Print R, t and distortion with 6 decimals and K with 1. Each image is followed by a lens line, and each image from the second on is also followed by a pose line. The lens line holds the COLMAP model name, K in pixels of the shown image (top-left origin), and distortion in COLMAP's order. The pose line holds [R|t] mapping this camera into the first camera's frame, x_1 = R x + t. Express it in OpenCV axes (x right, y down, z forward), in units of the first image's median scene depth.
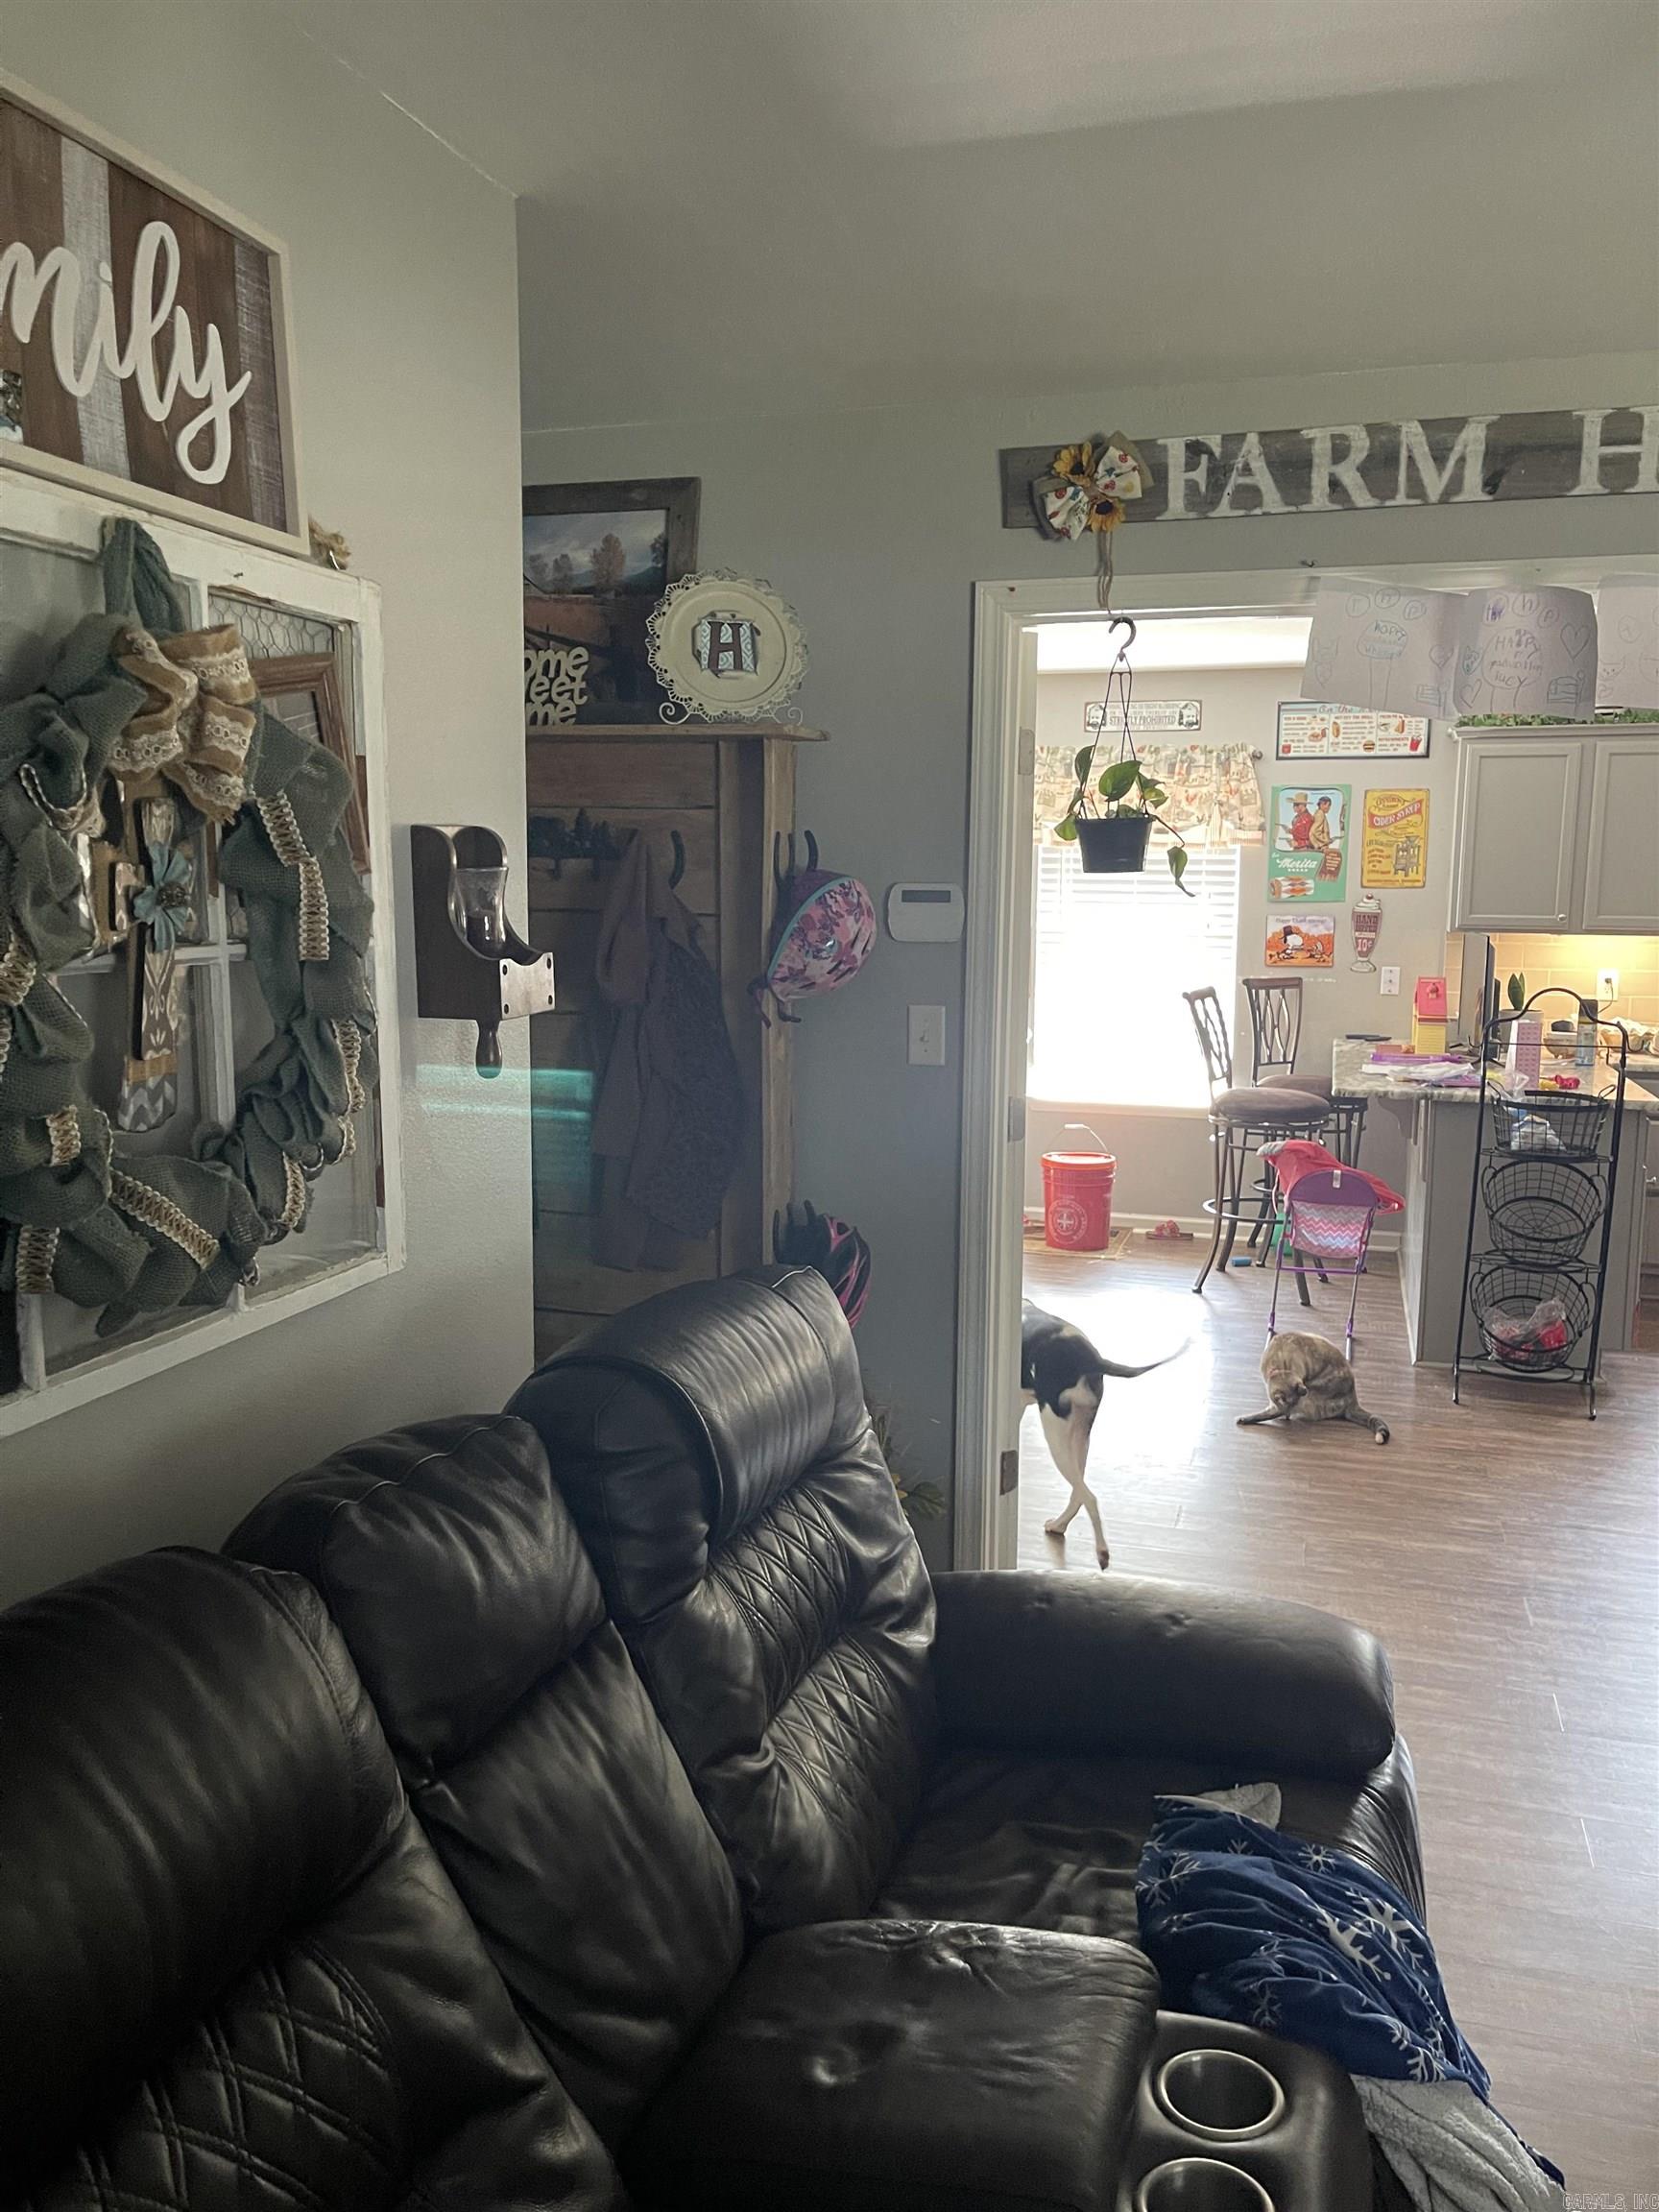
lens RADIAL K [[1669.3, 0, 833.8], [0, 1669.3, 1095.2], [0, 0, 1]] dist [0.069269, -0.105817]
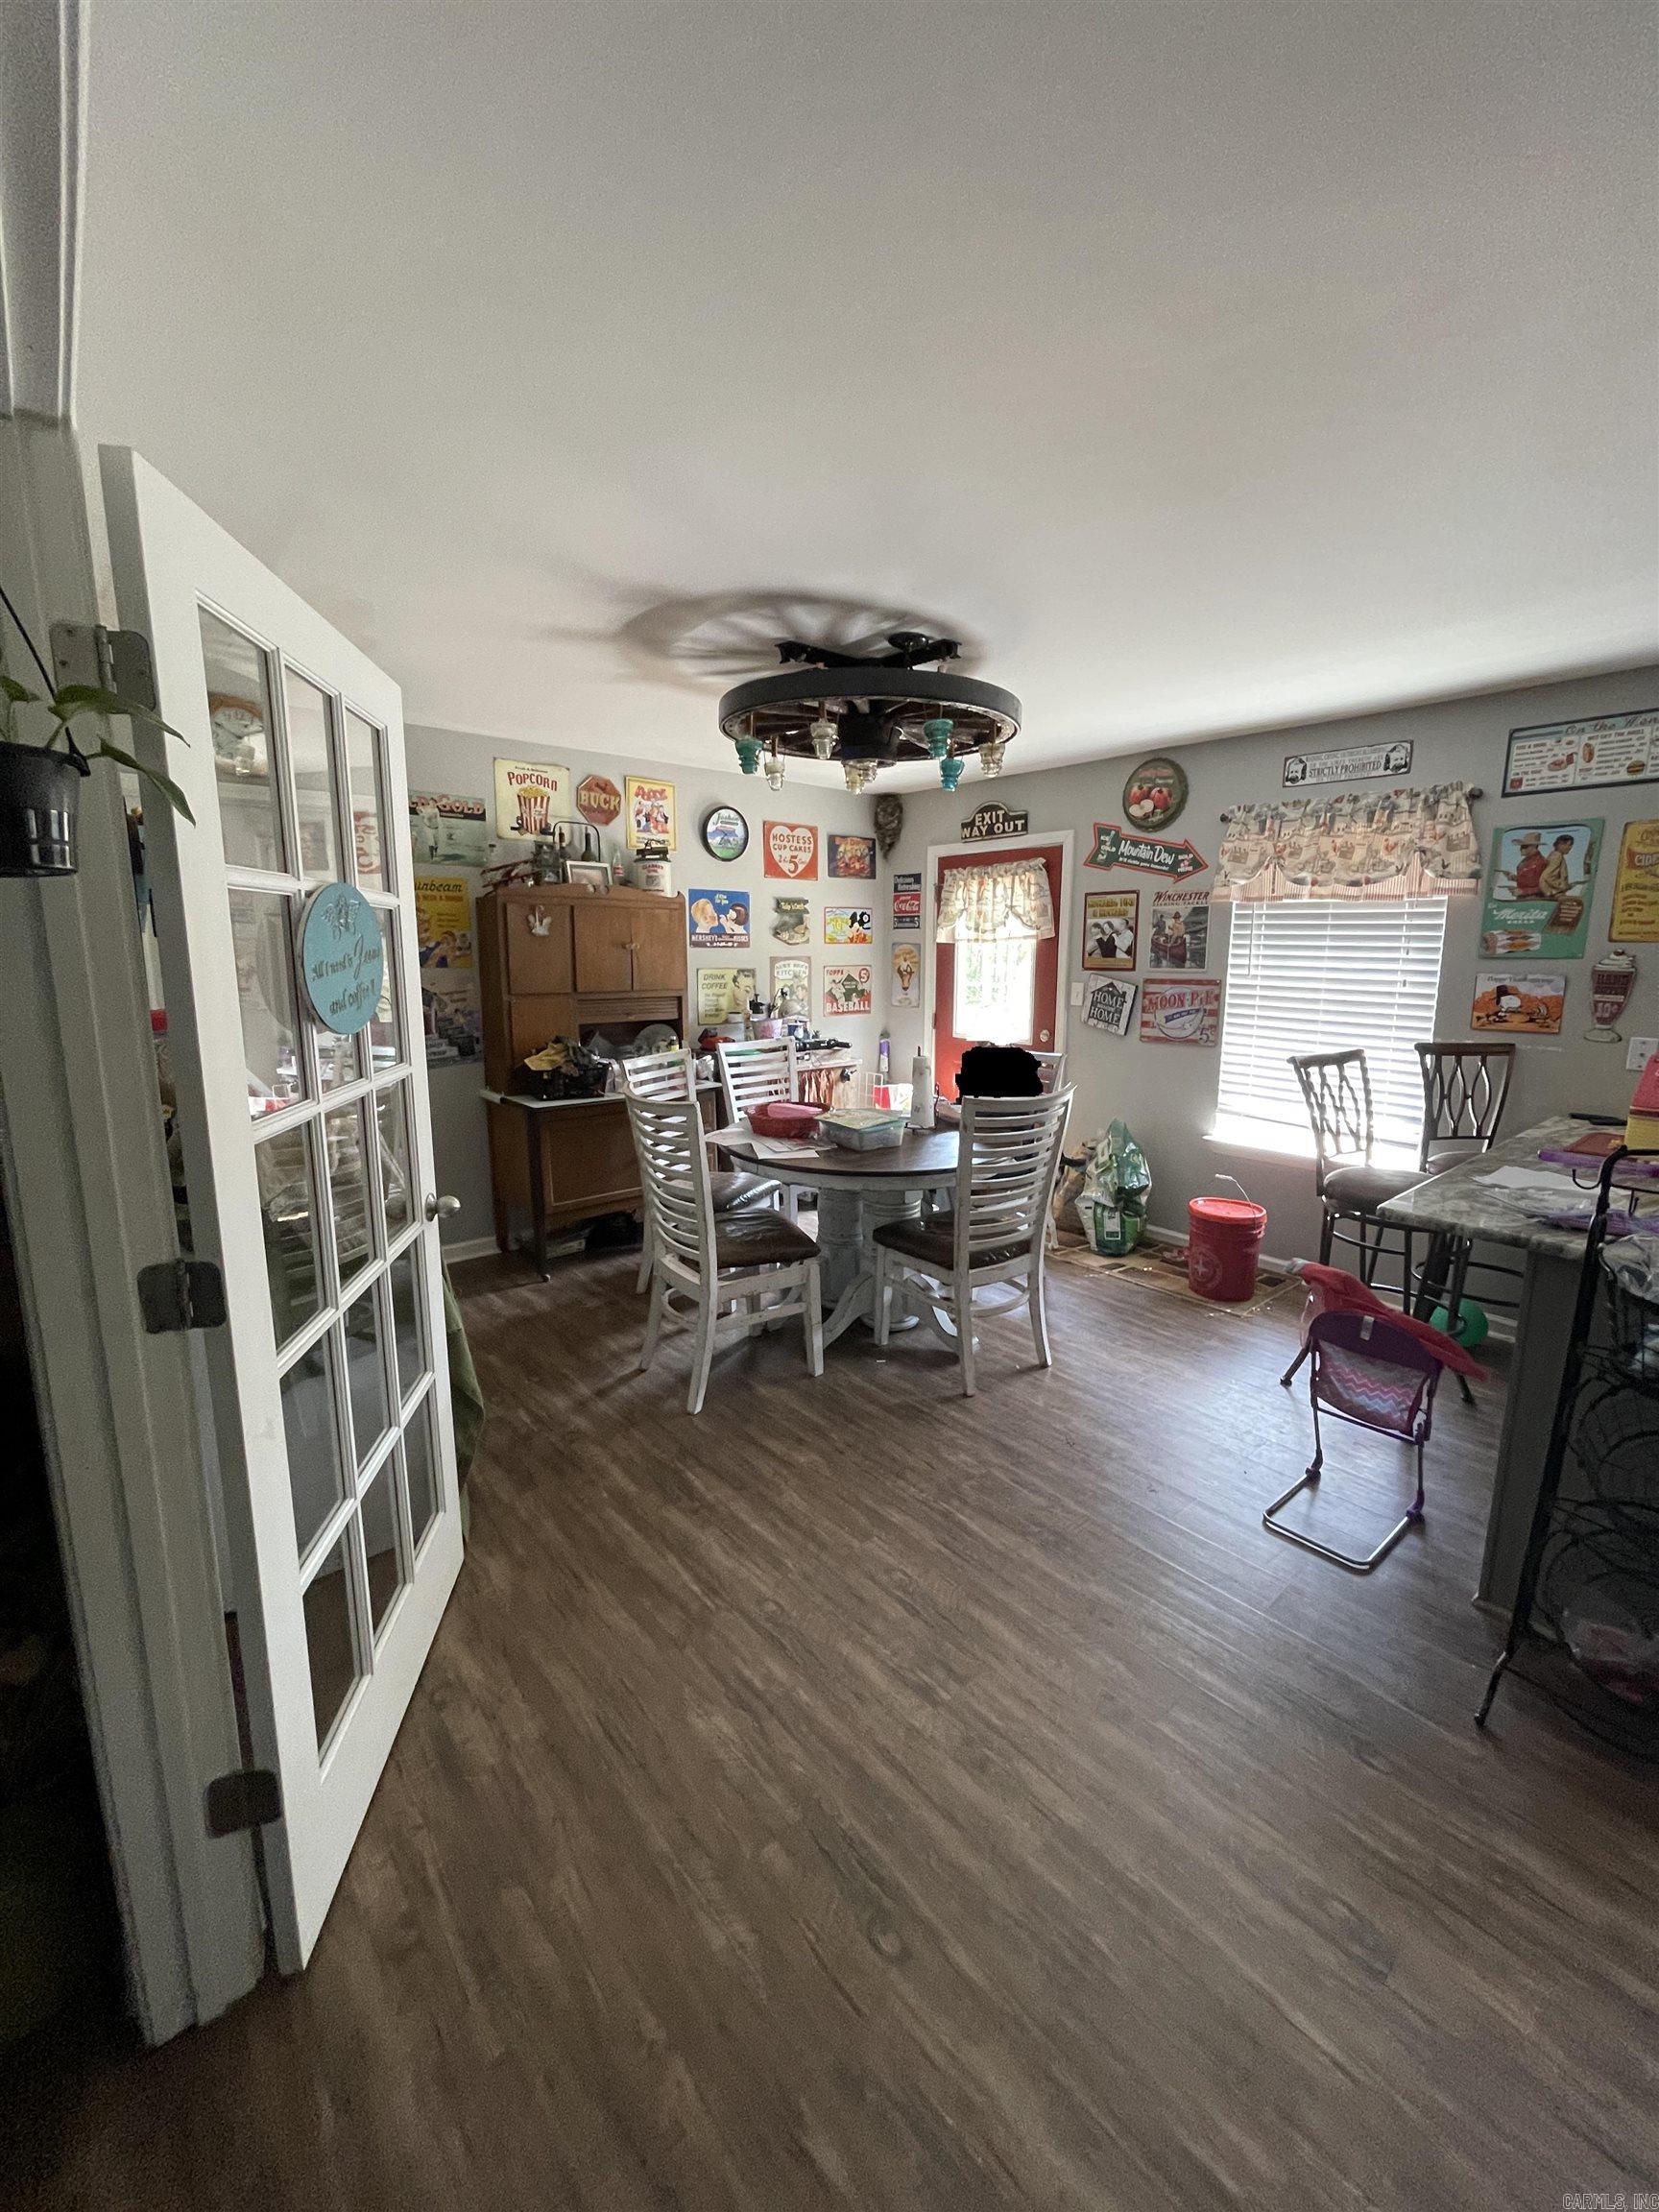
lens RADIAL K [[901.2, 0, 830.0], [0, 901.2, 1097.4], [0, 0, 1]] dist [-0.009968, 0.013699]
pose [[0.839031, 0.087676, -0.536973, 0.309660], [-0.066899, 0.996066, 0.058106, -0.060304], [0.539956, -0.012830, 0.841596, 0.536495]]
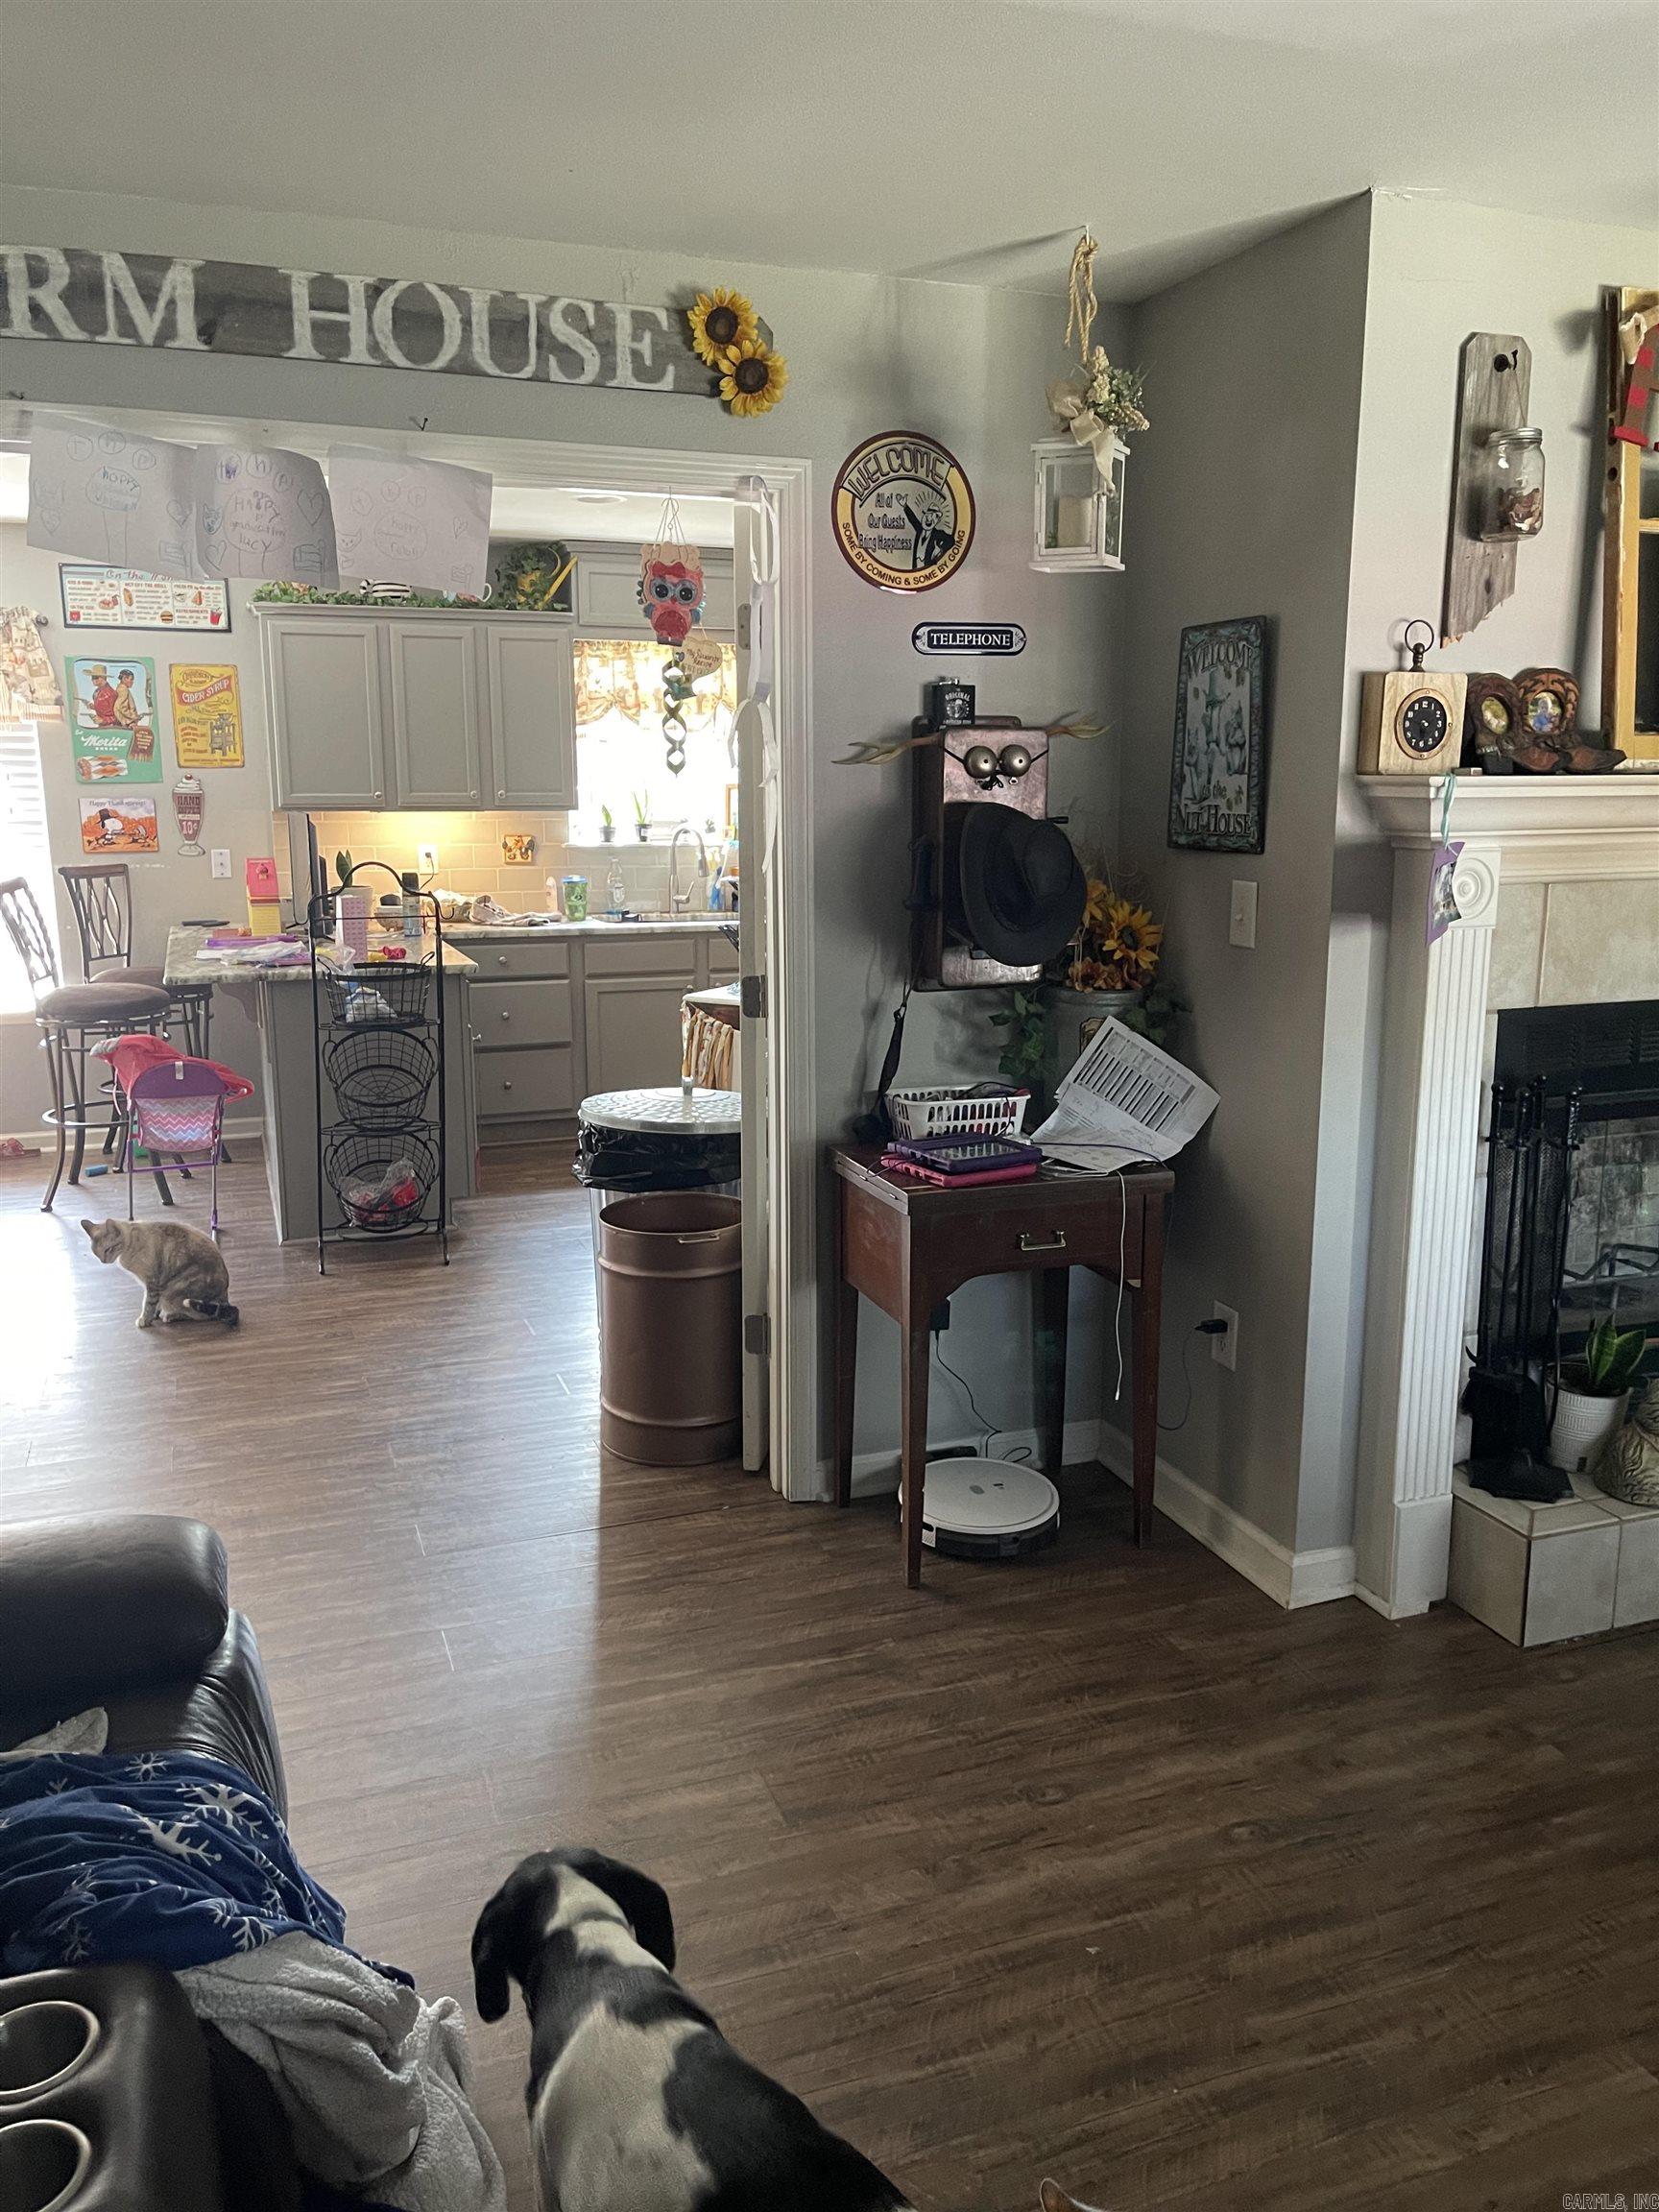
lens RADIAL K [[1651.2, 0, 868.1], [0, 1651.2, 1102.2], [0, 0, 1]] dist [0.033756, -0.050695]
pose [[0.788253, -0.128811, 0.601719, 0.038122], [0.085766, 0.991299, 0.099855, 0.007146], [-0.609345, -0.027104, 0.792442, 0.003365]]
